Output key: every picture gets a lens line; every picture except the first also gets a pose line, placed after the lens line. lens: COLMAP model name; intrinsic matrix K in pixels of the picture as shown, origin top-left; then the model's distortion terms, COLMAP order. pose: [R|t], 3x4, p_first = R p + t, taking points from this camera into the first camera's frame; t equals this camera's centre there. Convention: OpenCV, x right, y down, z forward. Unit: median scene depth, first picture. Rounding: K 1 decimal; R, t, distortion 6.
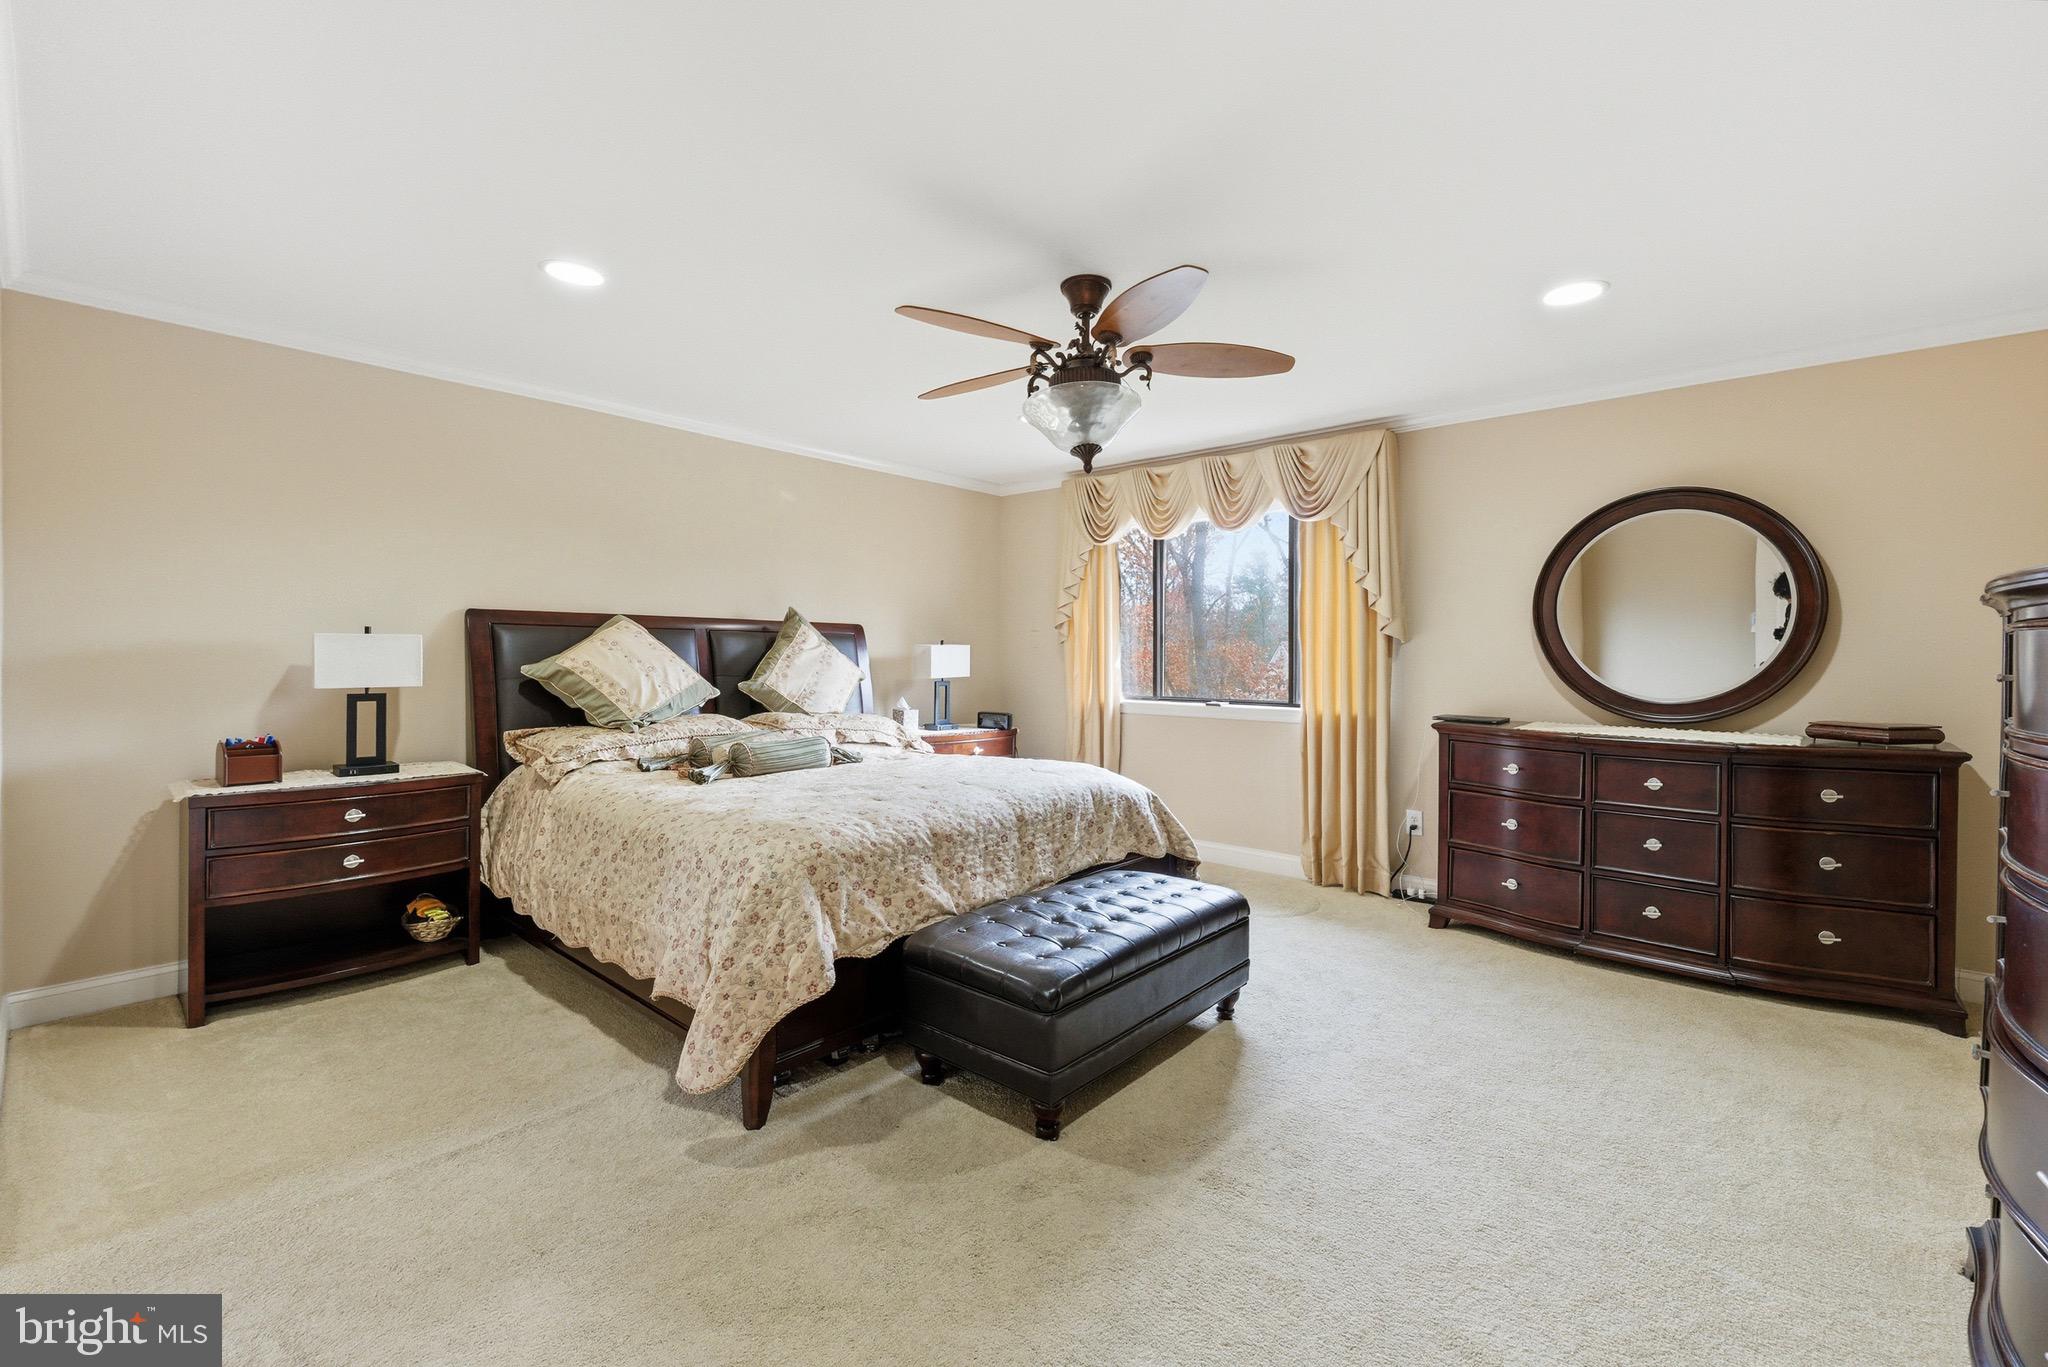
lens RADIAL K [[858.4, 0, 1045.3], [0, 858.4, 659.7], [0, 0, 1]] dist [0.041091, 0.000240]
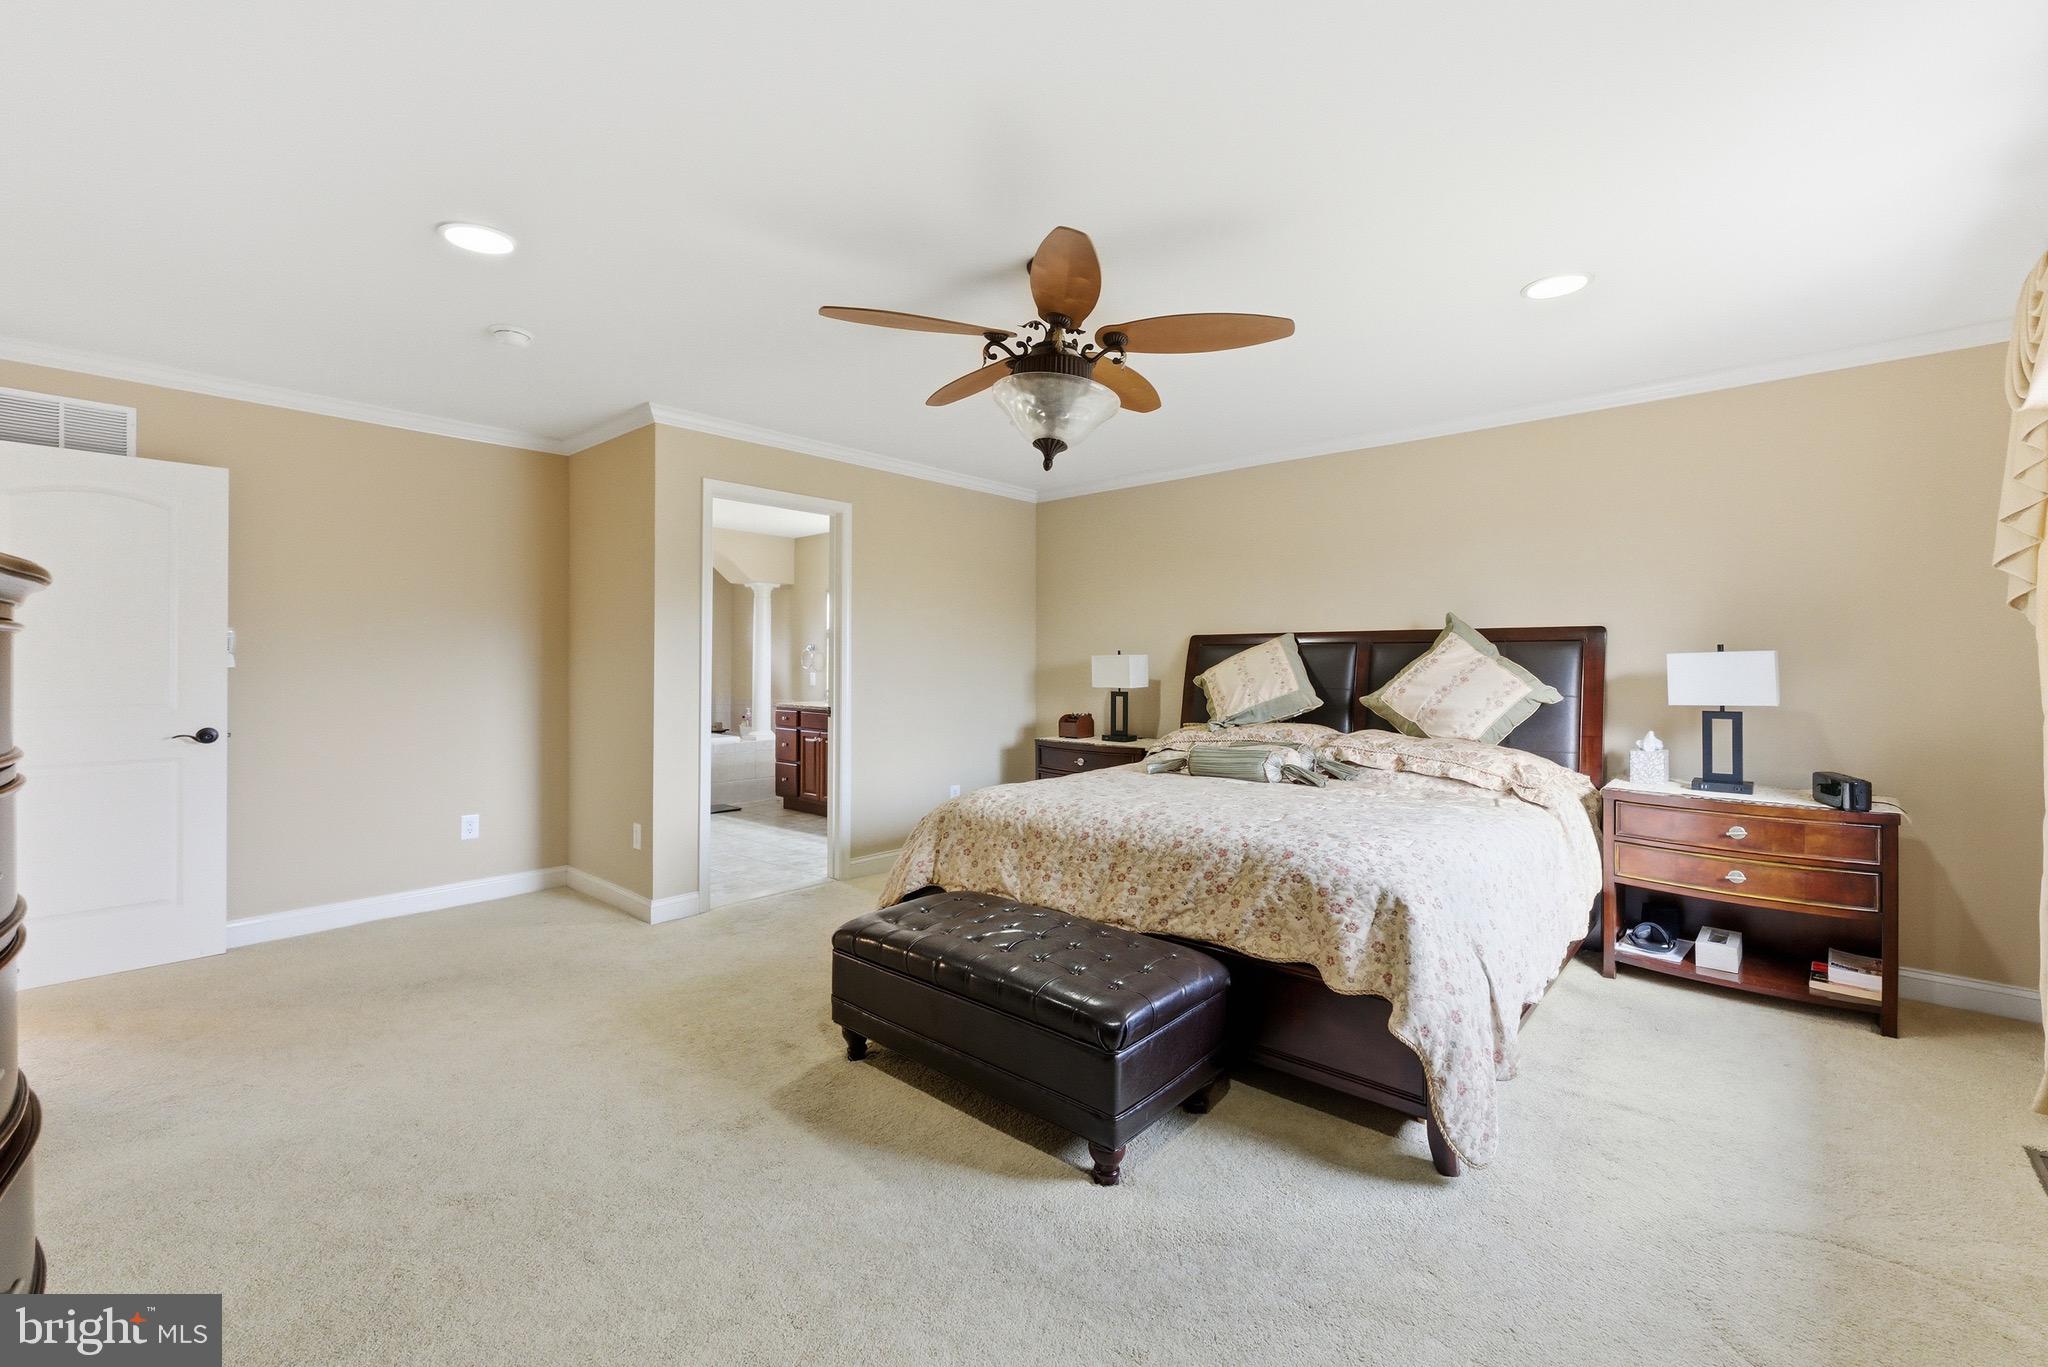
lens RADIAL K [[847.0, 0, 1033.1], [0, 847.0, 657.7], [0, 0, 1]] dist [0.000325, 0.000177]
pose [[-0.009363, -0.014977, -0.999844, 0.721572], [-0.010456, 0.999835, -0.014879, -0.000156], [0.999901, 0.010315, -0.009518, 0.752819]]
